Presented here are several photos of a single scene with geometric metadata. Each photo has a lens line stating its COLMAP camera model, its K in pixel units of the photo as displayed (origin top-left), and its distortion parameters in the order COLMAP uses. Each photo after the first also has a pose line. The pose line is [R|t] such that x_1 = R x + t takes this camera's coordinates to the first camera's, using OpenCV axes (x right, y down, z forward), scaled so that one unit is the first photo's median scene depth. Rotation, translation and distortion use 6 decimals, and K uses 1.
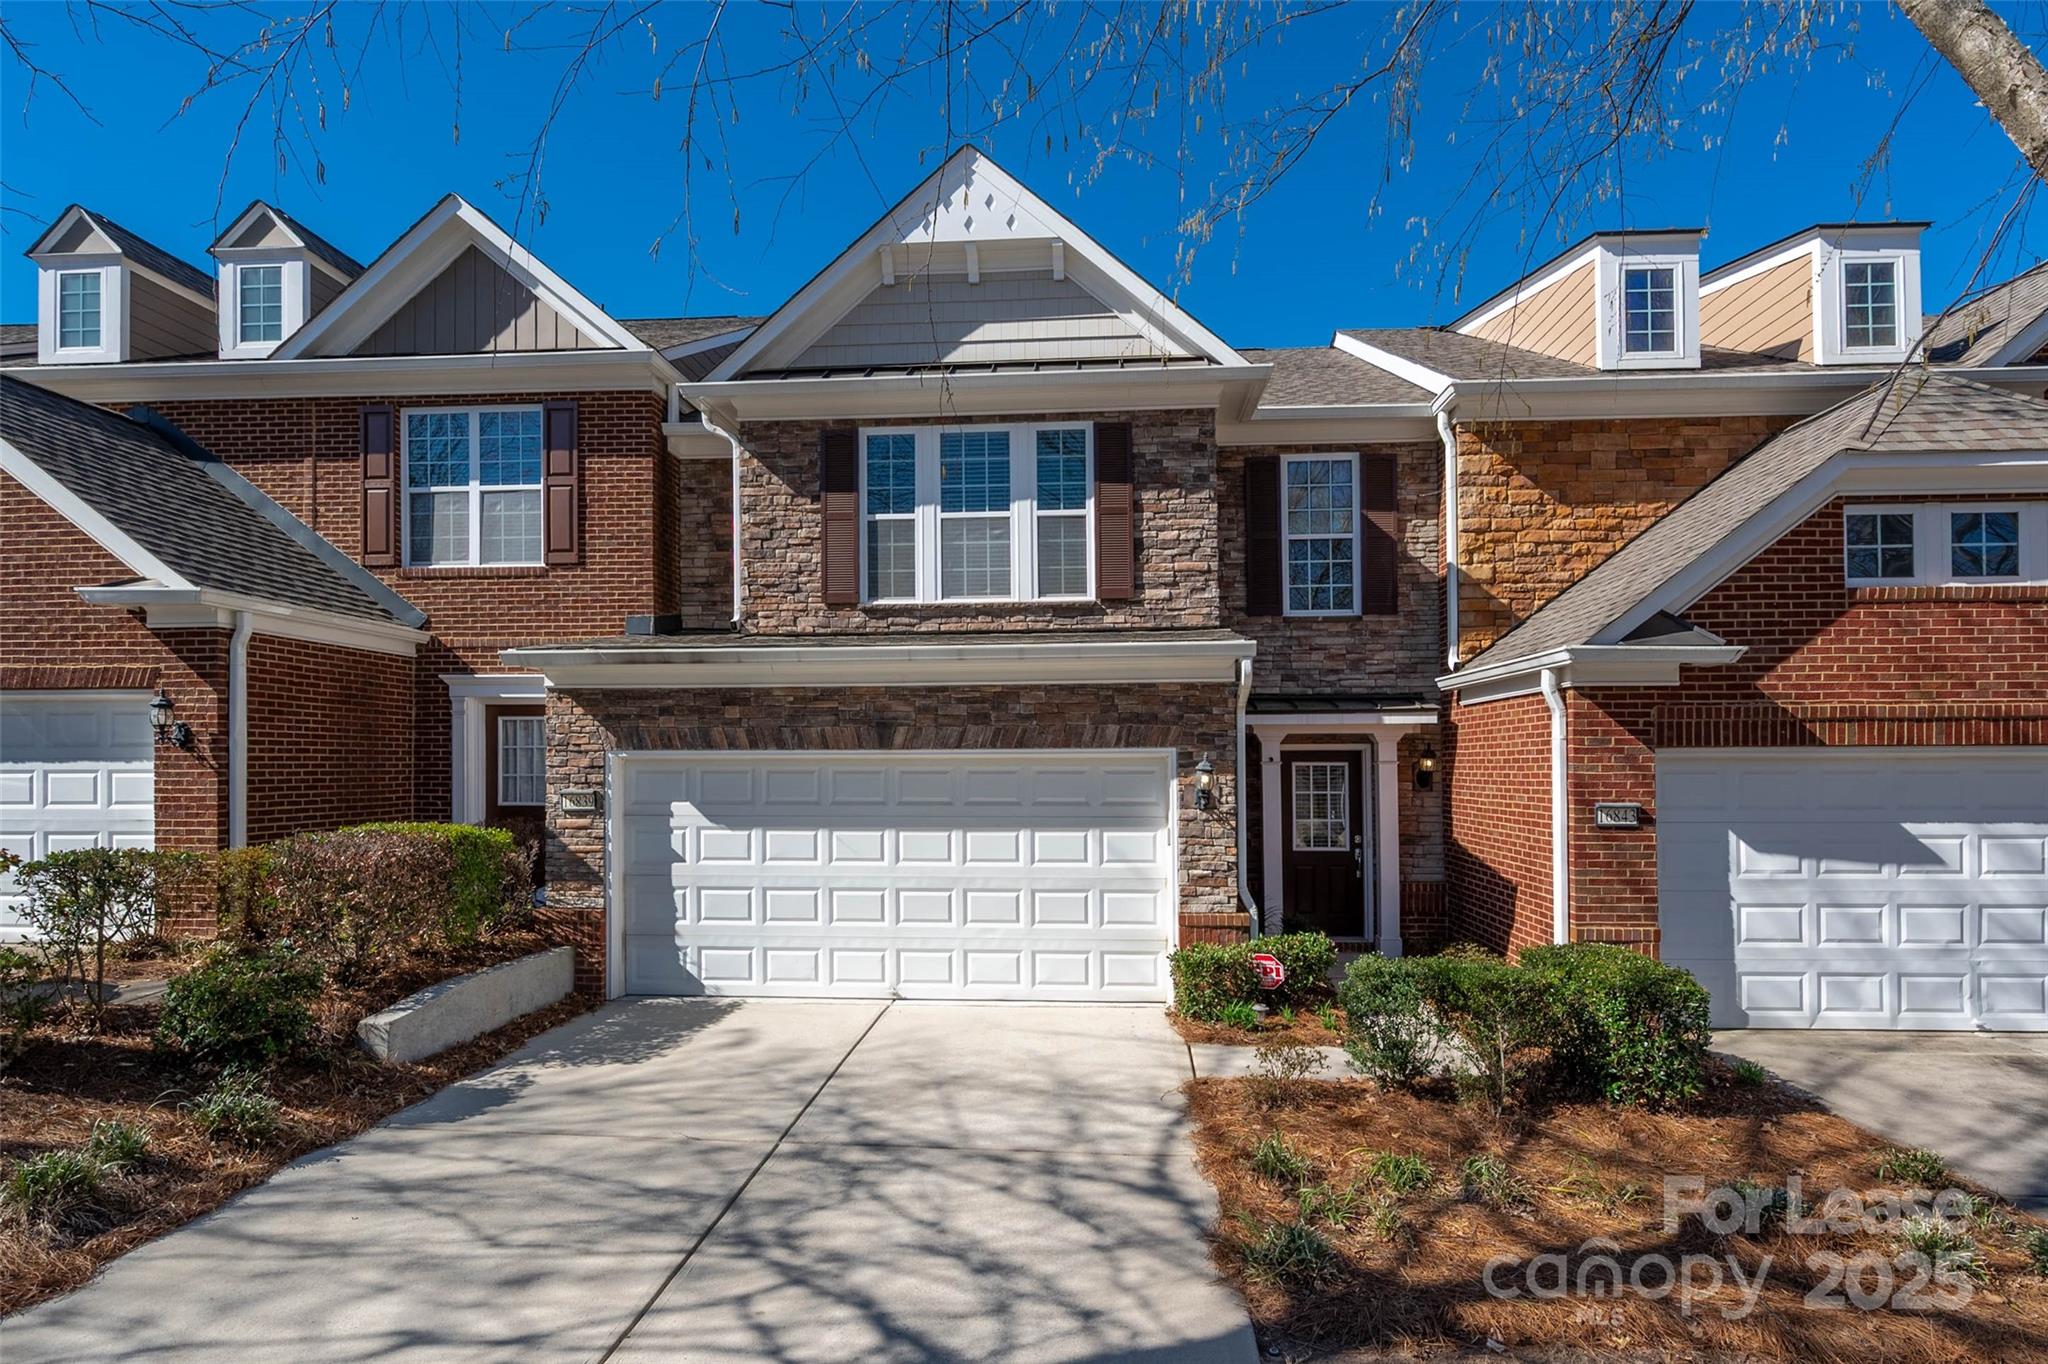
lens RADIAL K [[990.8, 0, 1063.5], [0, 990.8, 742.3], [0, 0, 1]] dist [-0.006819, -0.000426]
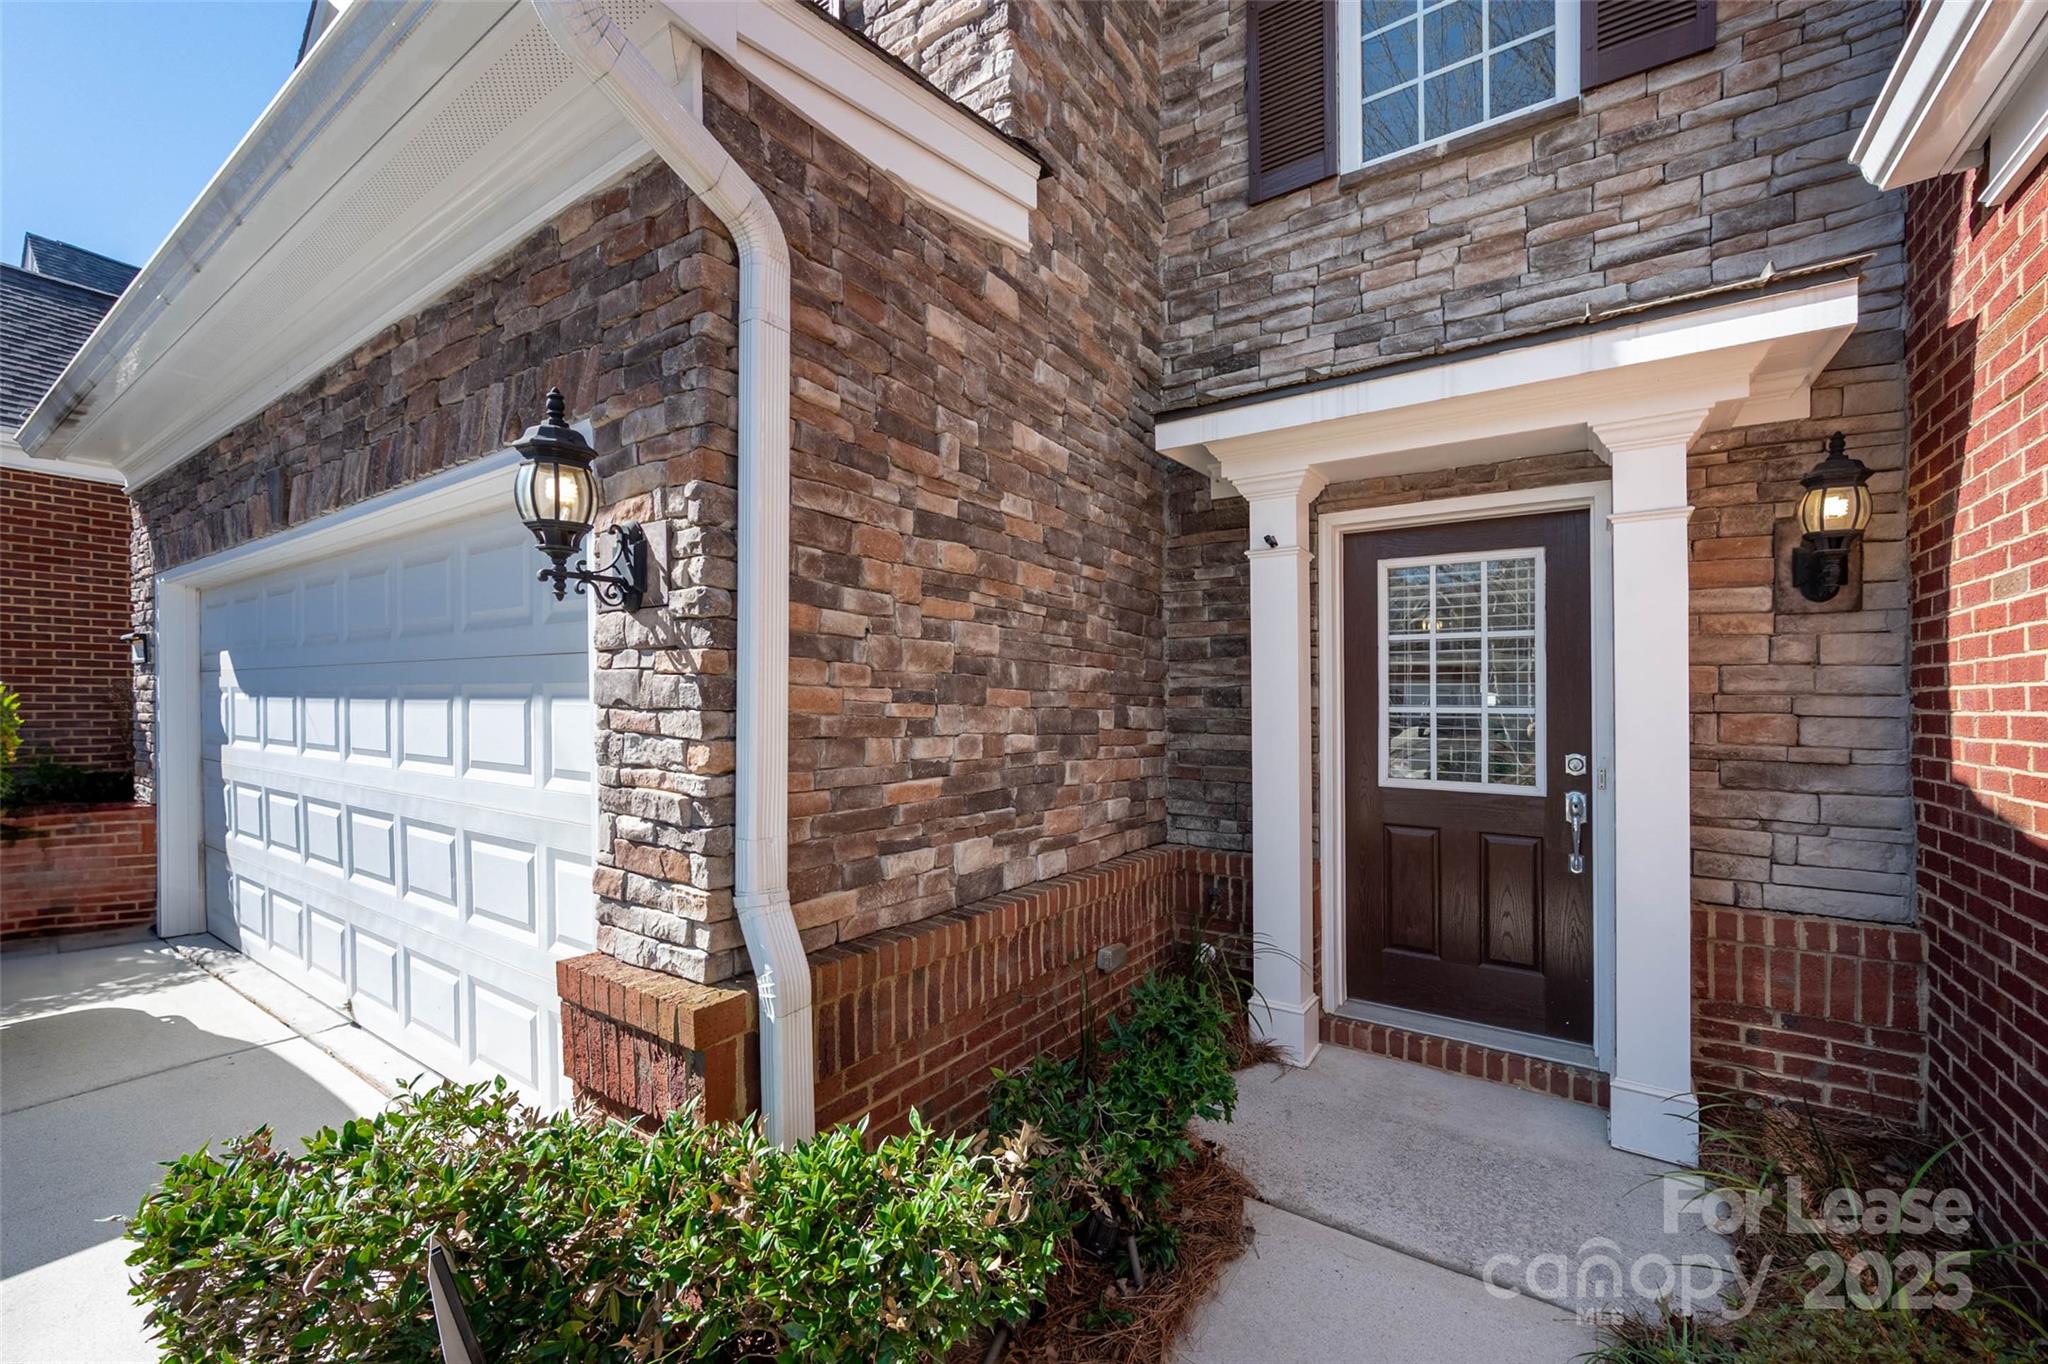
lens RADIAL K [[830.5, 0, 1019.6], [0, 830.5, 698.6], [0, 0, 1]] dist [-0.000670, -0.000554]
pose [[0.860772, 0.005309, -0.508963, 0.282291], [0.003580, 0.999858, 0.016485, 0.070165], [0.508978, -0.016012, 0.860631, 0.659026]]
